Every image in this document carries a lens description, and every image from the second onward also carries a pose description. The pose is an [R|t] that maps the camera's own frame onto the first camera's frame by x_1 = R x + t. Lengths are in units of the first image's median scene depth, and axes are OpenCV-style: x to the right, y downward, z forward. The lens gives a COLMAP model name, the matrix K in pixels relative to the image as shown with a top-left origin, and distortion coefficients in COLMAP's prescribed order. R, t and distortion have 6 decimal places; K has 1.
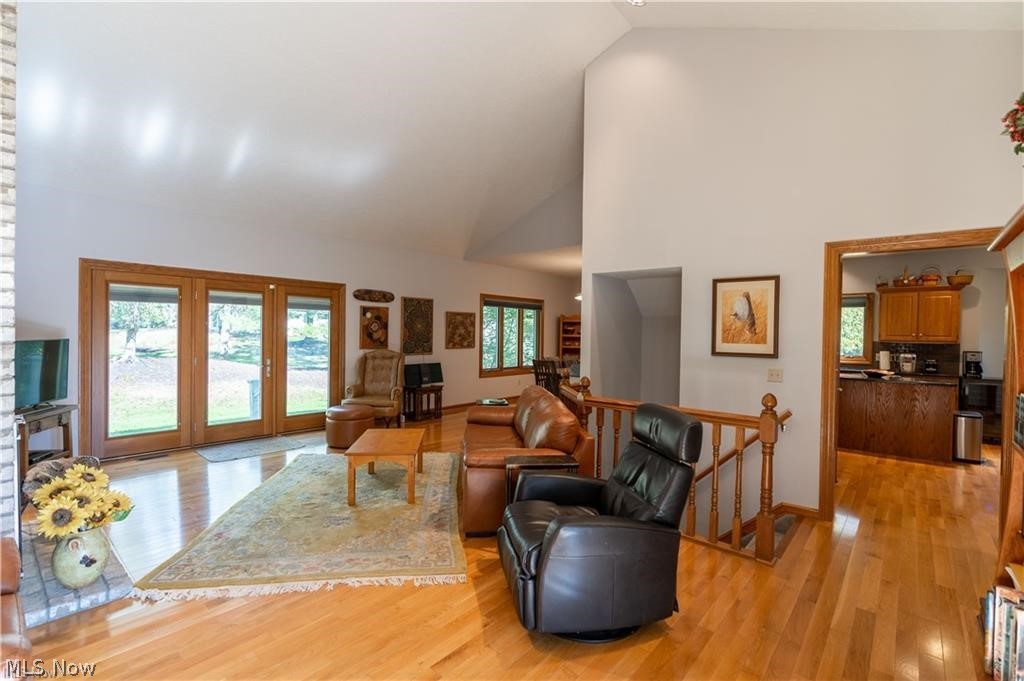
lens RADIAL K [[466.6, 0, 503.3], [0, 466.6, 340.7], [0, 0, 1]] dist [-0.008316, 0.001255]
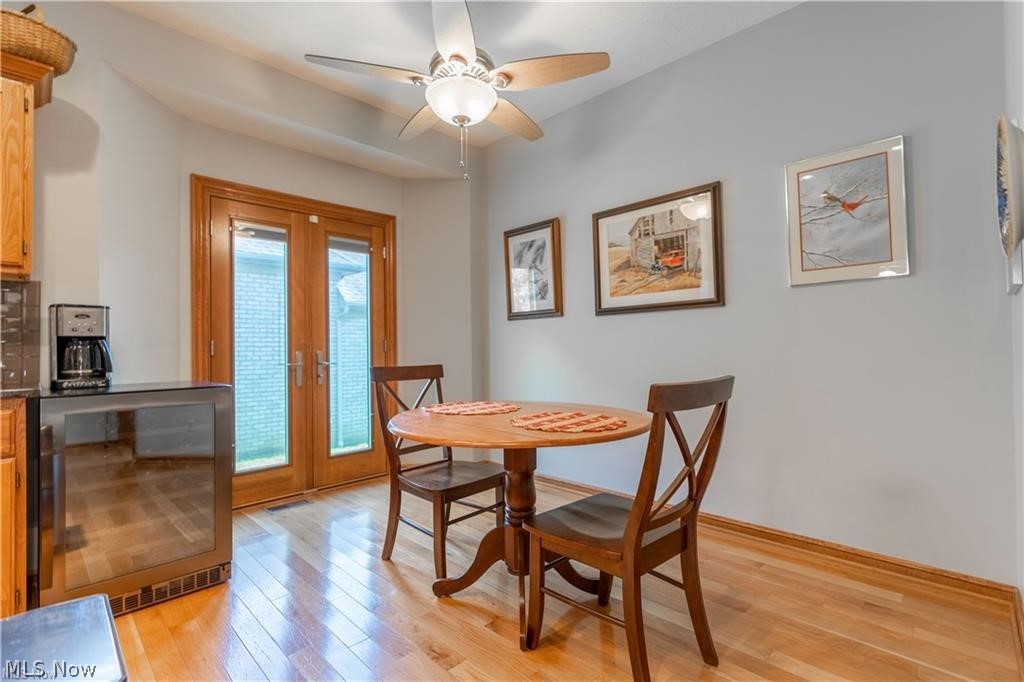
lens RADIAL K [[466.6, 0, 511.5], [0, 466.6, 338.9], [0, 0, 1]] dist [-0.008316, 0.001255]
pose [[0.053723, 0.000718, 0.998556, 0.702317], [0.026888, 0.999636, -0.002165, 0.052247], [-0.998194, 0.026965, 0.053684, 0.680111]]
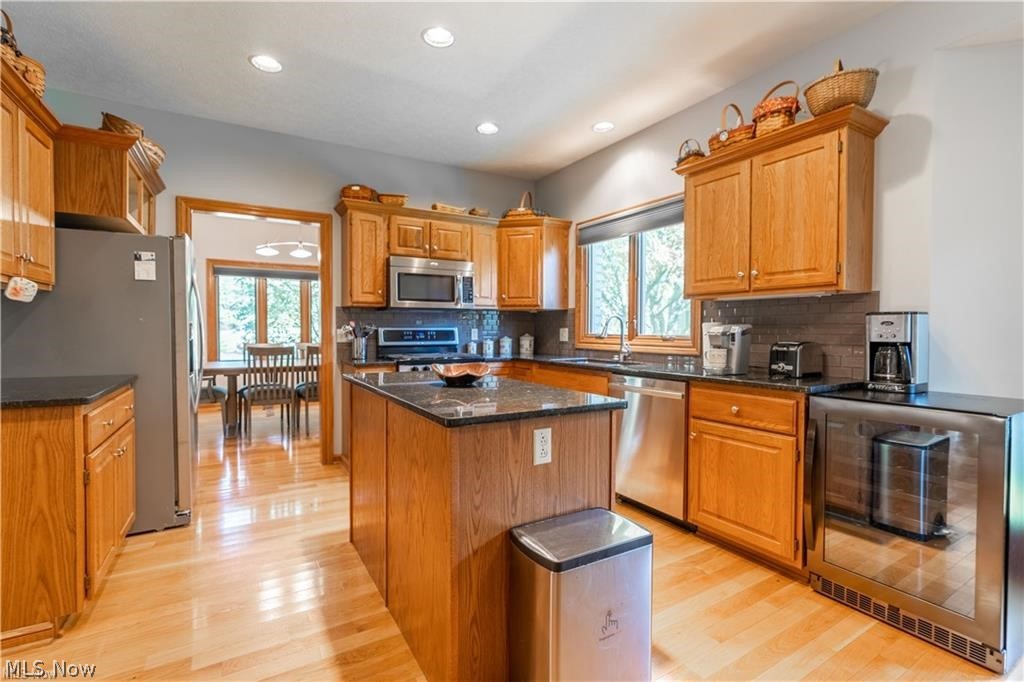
lens RADIAL K [[466.6, 0, 505.6], [0, 466.6, 340.9], [0, 0, 1]] dist [-0.008316, 0.001255]
pose [[0.946353, -0.004930, -0.323096, 0.840109], [0.006486, 0.999972, 0.003740, 0.038997], [0.323069, -0.005635, 0.946359, 0.594291]]
